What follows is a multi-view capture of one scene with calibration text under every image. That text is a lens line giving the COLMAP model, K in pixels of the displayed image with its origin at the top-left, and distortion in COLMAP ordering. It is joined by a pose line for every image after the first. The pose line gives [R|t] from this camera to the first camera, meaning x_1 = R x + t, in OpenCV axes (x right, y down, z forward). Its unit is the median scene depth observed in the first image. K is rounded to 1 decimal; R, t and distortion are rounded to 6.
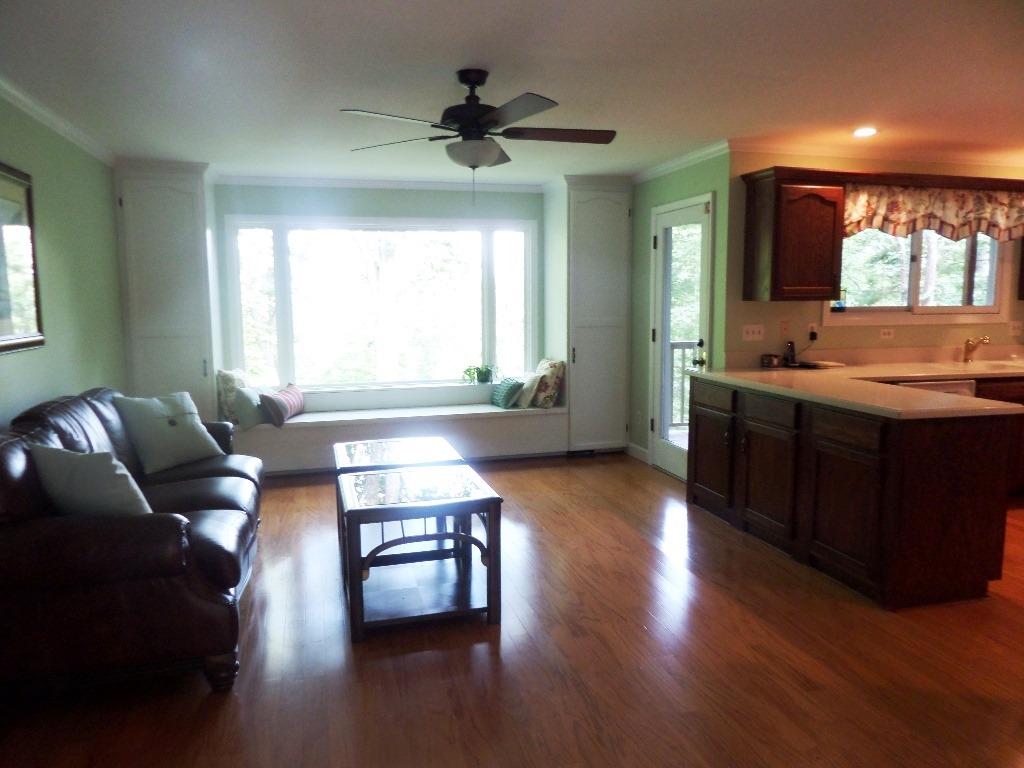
lens RADIAL K [[740.4, 0, 509.2], [0, 740.4, 378.0], [0, 0, 1]] dist [0.002503, -0.004086]
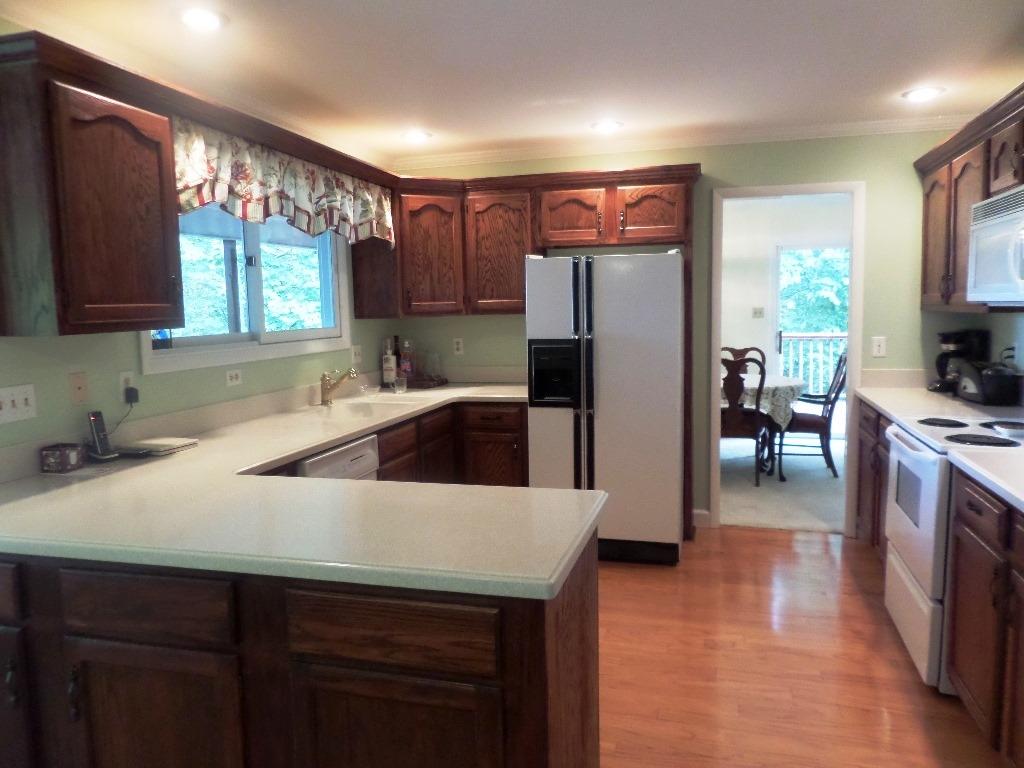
lens RADIAL K [[740.4, 0, 509.2], [0, 740.4, 378.0], [0, 0, 1]] dist [0.002503, -0.004086]
pose [[0.528419, -0.094852, 0.843668, 0.104298], [0.123599, 0.991747, 0.034086, -0.055100], [-0.839938, 0.086265, 0.535782, 0.491163]]
